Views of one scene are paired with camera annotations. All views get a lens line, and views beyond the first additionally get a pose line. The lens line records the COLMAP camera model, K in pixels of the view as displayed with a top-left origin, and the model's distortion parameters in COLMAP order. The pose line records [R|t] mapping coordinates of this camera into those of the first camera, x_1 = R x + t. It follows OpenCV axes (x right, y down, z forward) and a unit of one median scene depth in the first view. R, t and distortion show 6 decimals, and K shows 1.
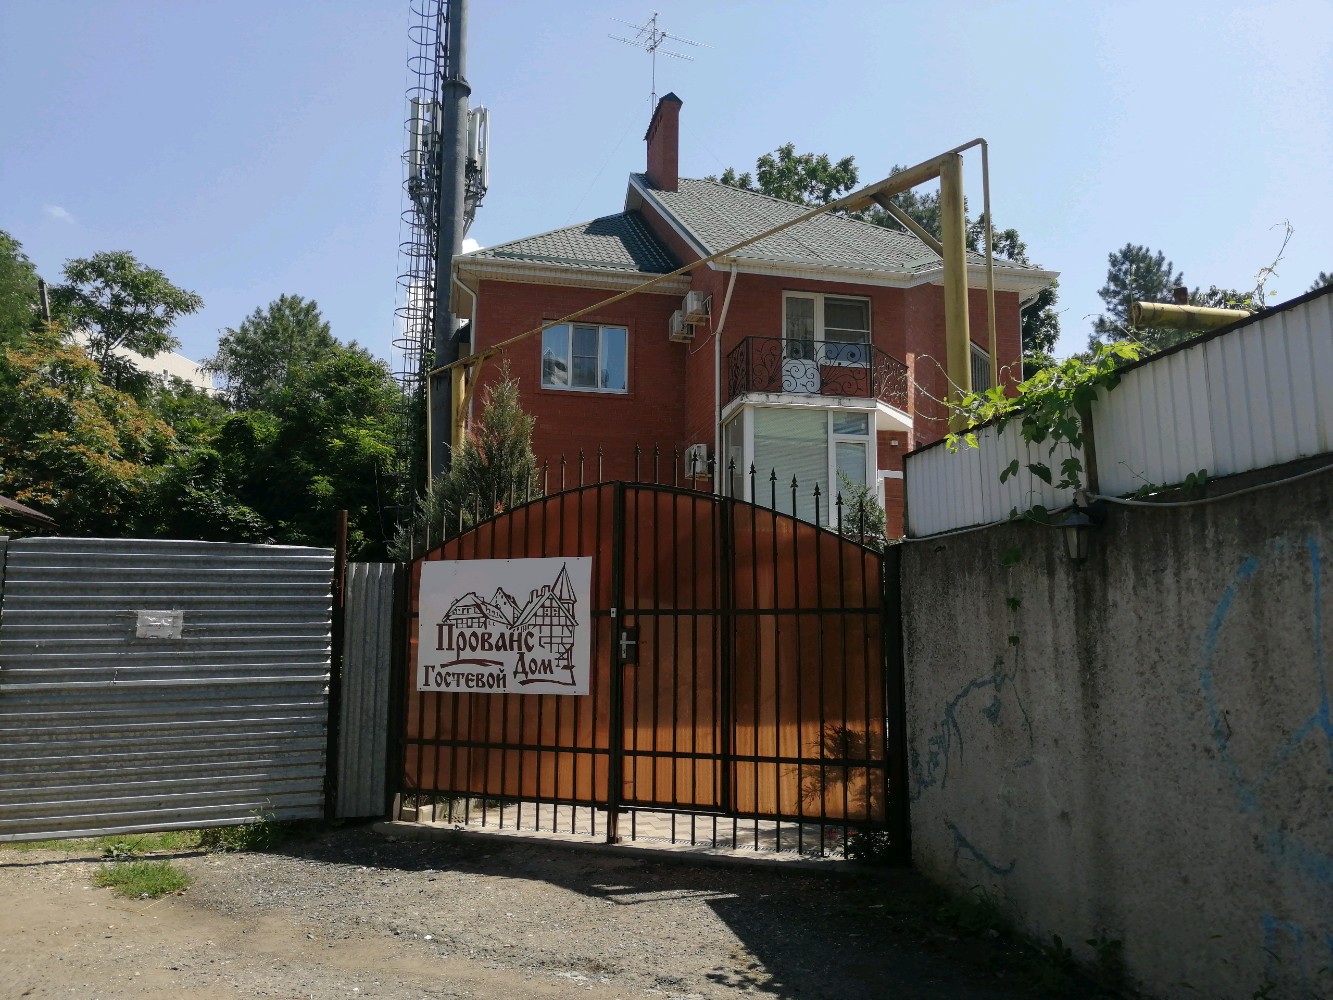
lens RADIAL K [[1044.0, 0, 665.4], [0, 1044.0, 498.4], [0, 0, 1]] dist [0.007229, -0.005317]
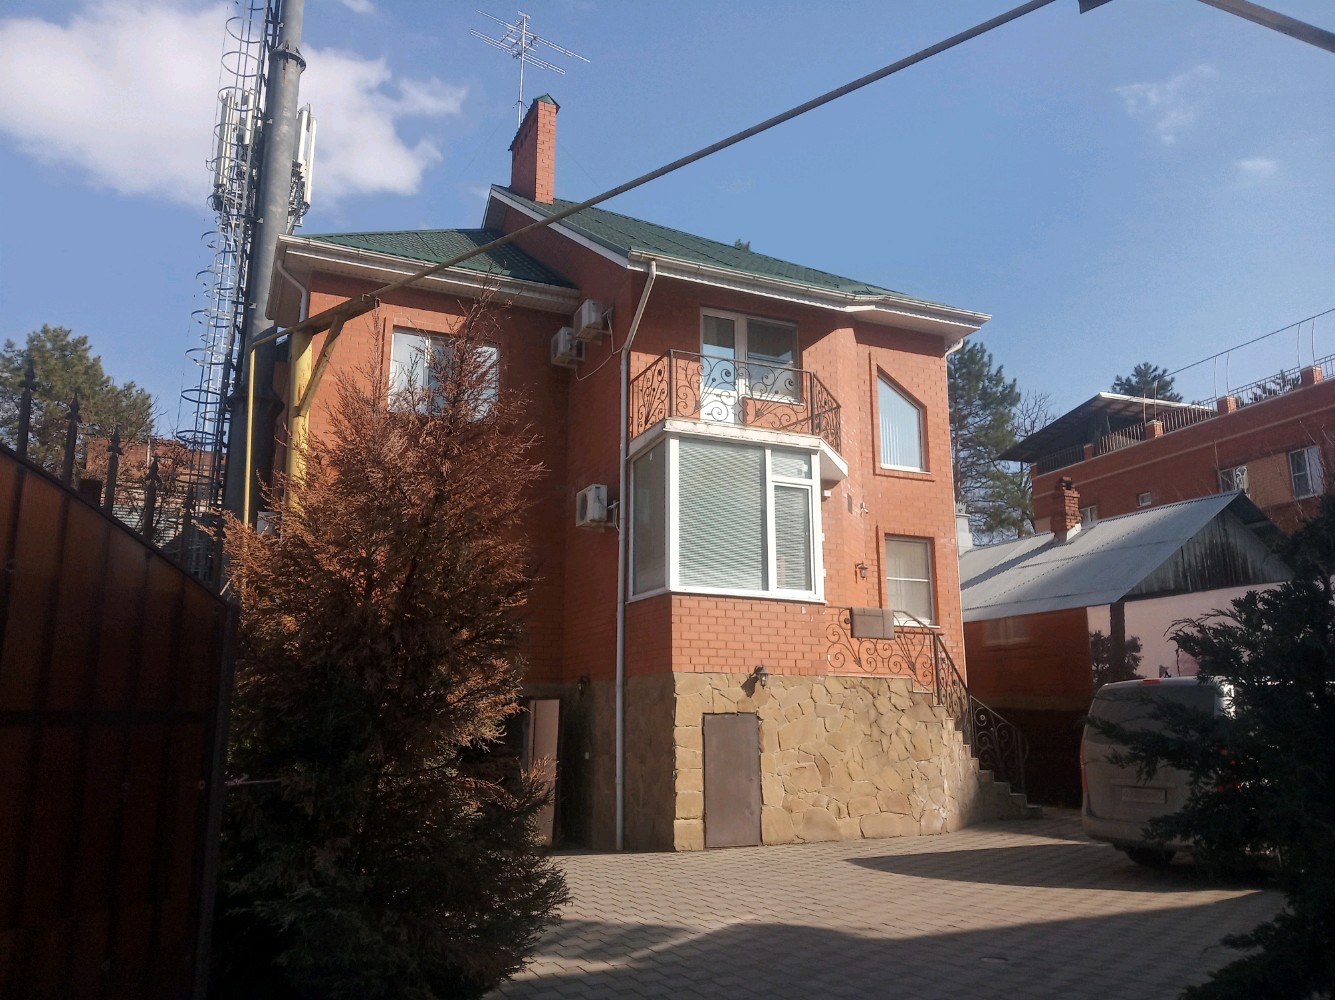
lens RADIAL K [[992.8, 0, 663.1], [0, 992.8, 509.7], [0, 0, 1]] dist [-0.004872, -0.001693]
pose [[0.977217, 0.036763, 0.209034, -0.166758], [-0.020757, 0.996717, -0.078256, 0.054777], [-0.211225, 0.072135, 0.974772, 0.543206]]
